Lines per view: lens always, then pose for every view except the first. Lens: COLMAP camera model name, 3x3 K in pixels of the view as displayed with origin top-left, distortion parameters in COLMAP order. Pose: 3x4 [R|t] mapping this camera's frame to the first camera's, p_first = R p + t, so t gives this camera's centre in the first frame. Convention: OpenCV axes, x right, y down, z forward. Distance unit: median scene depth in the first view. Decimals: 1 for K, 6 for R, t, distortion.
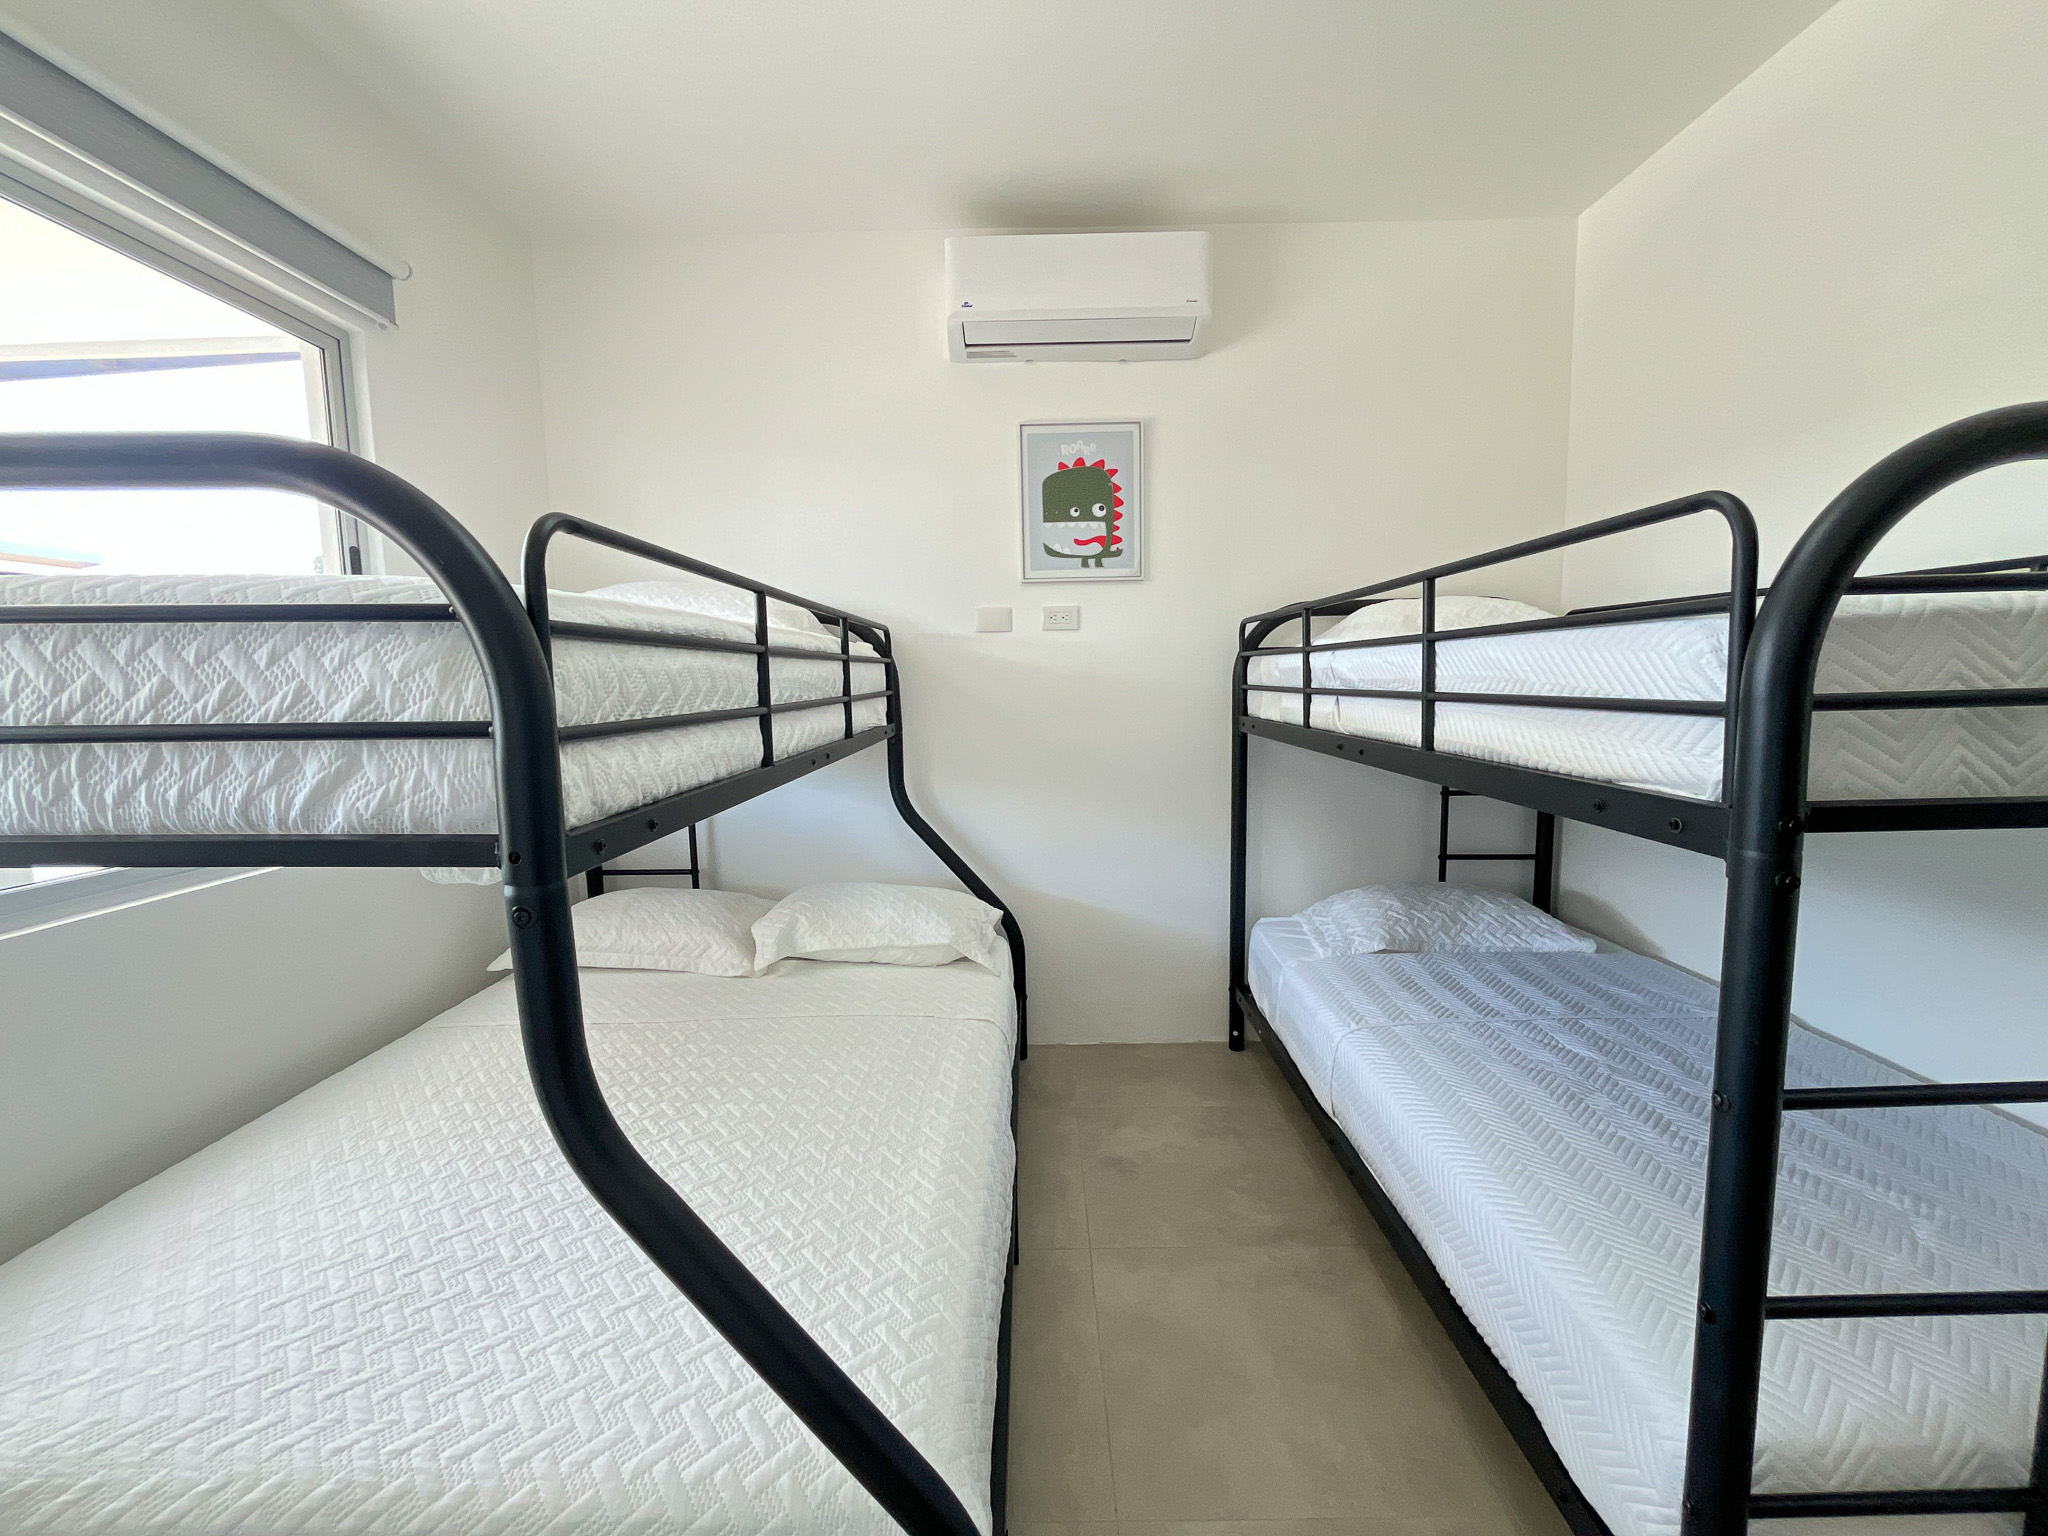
lens RADIAL K [[820.9, 0, 1025.6], [0, 820.9, 765.5], [0, 0, 1]] dist [-0.006581, 0.001235]
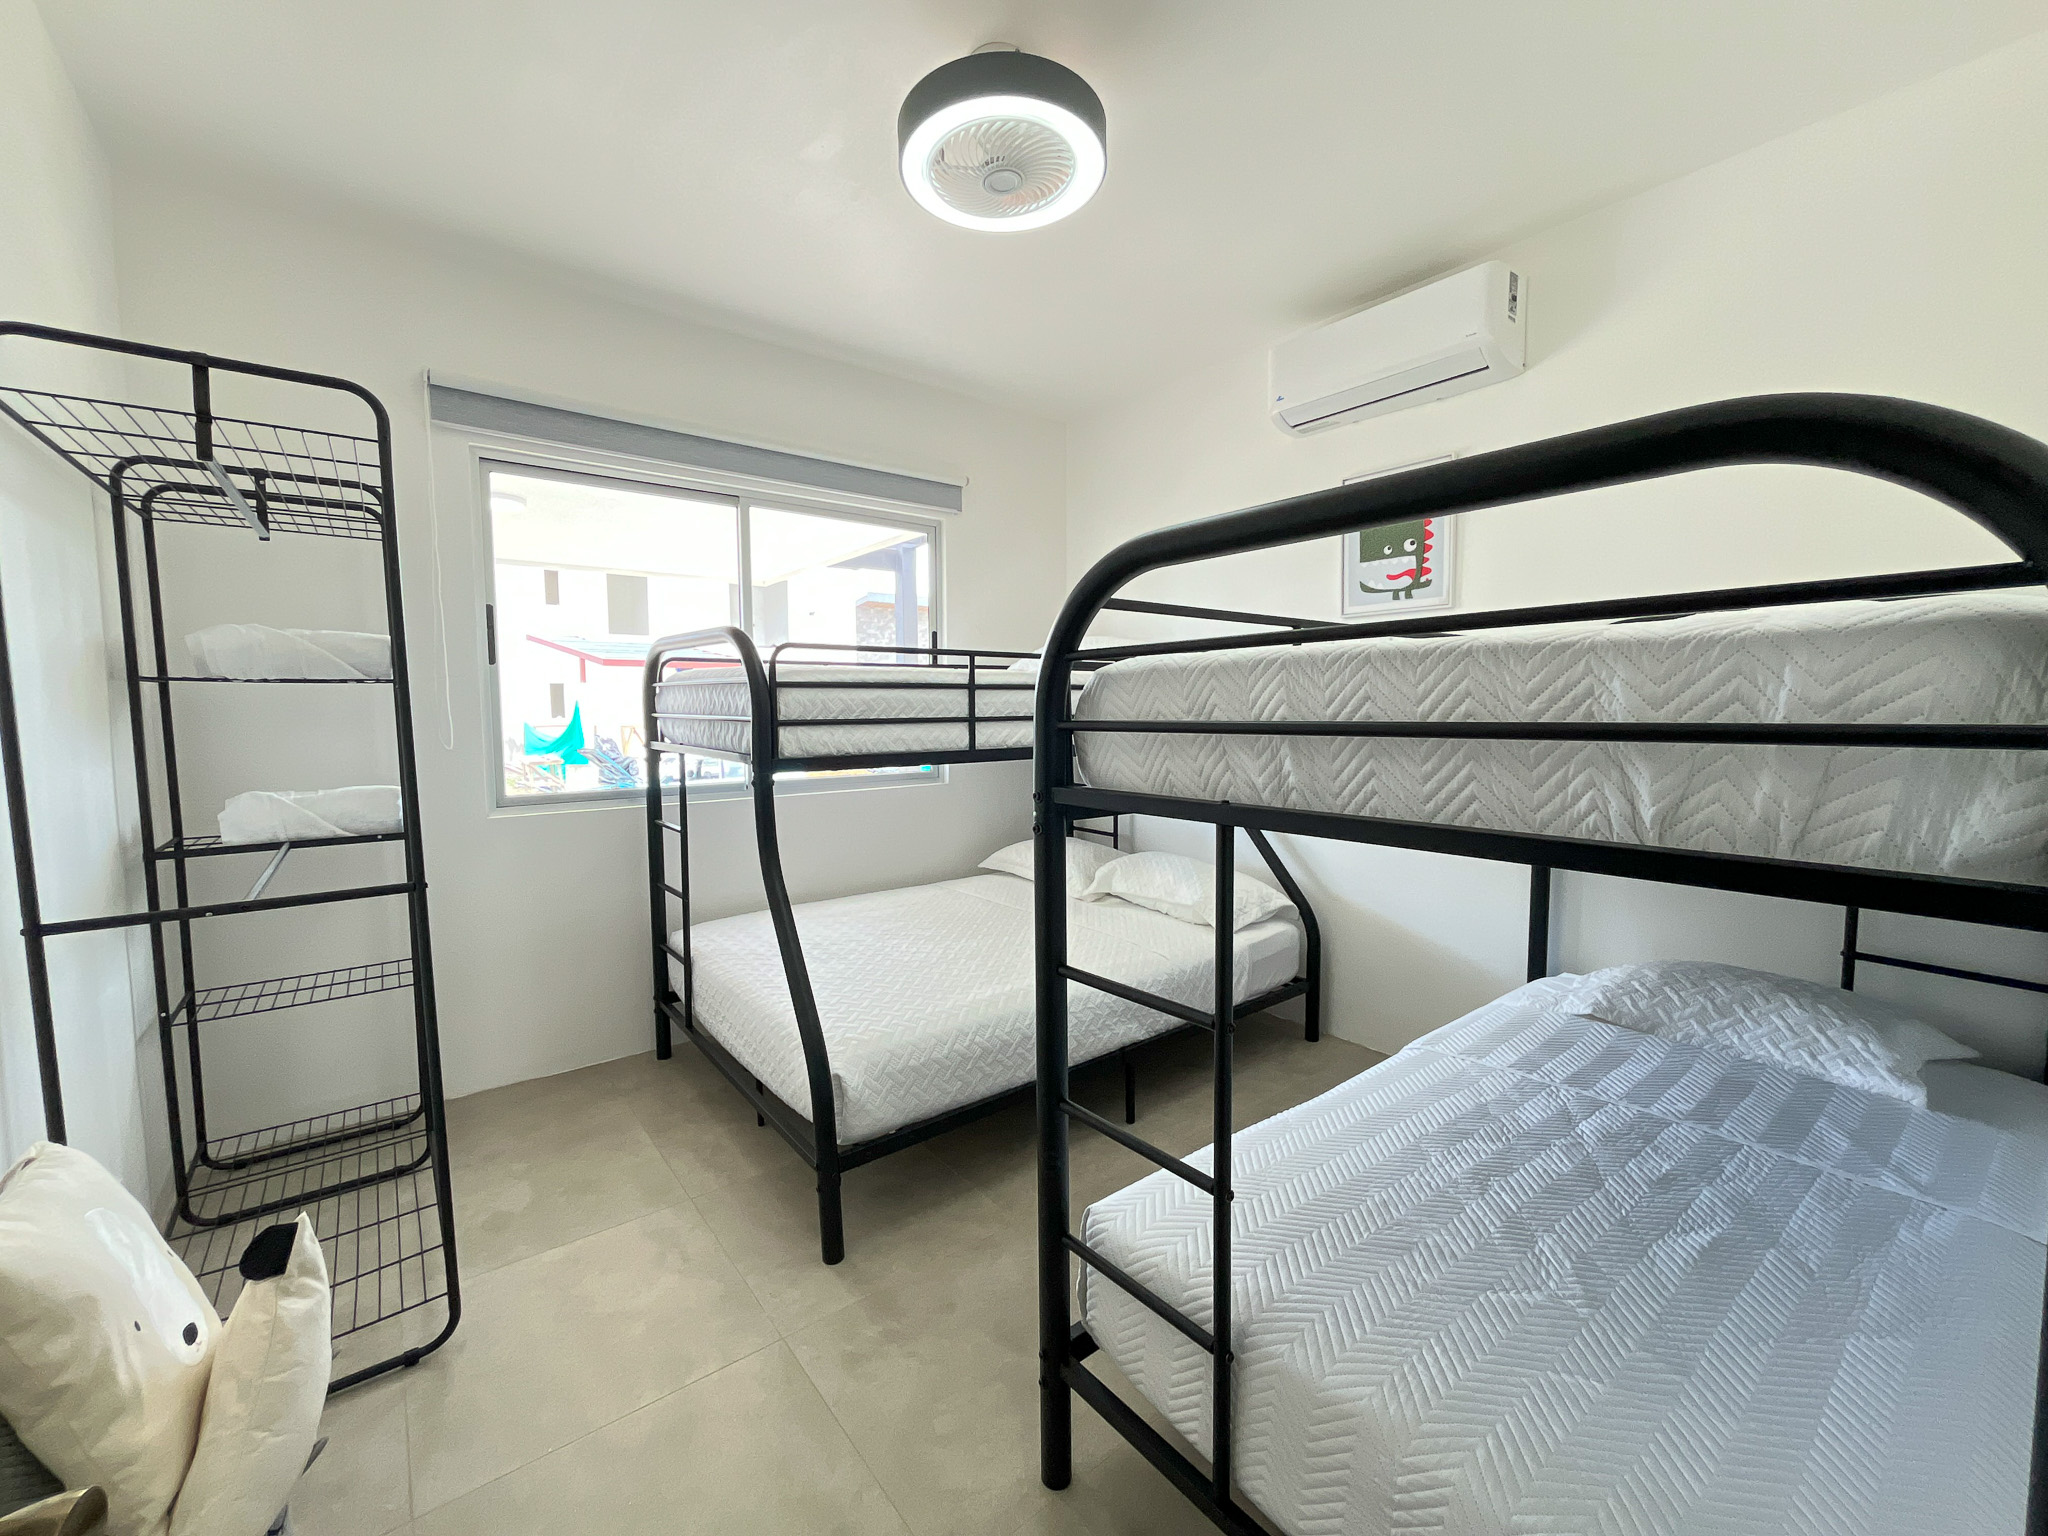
lens RADIAL K [[820.9, 0, 1027.3], [0, 820.9, 767.8], [0, 0, 1]] dist [-0.006581, 0.001235]
pose [[0.627752, 0.071543, -0.775118, 0.709516], [-0.086344, 0.996022, 0.022005, -0.007320], [0.773610, 0.053113, 0.631433, -0.037148]]
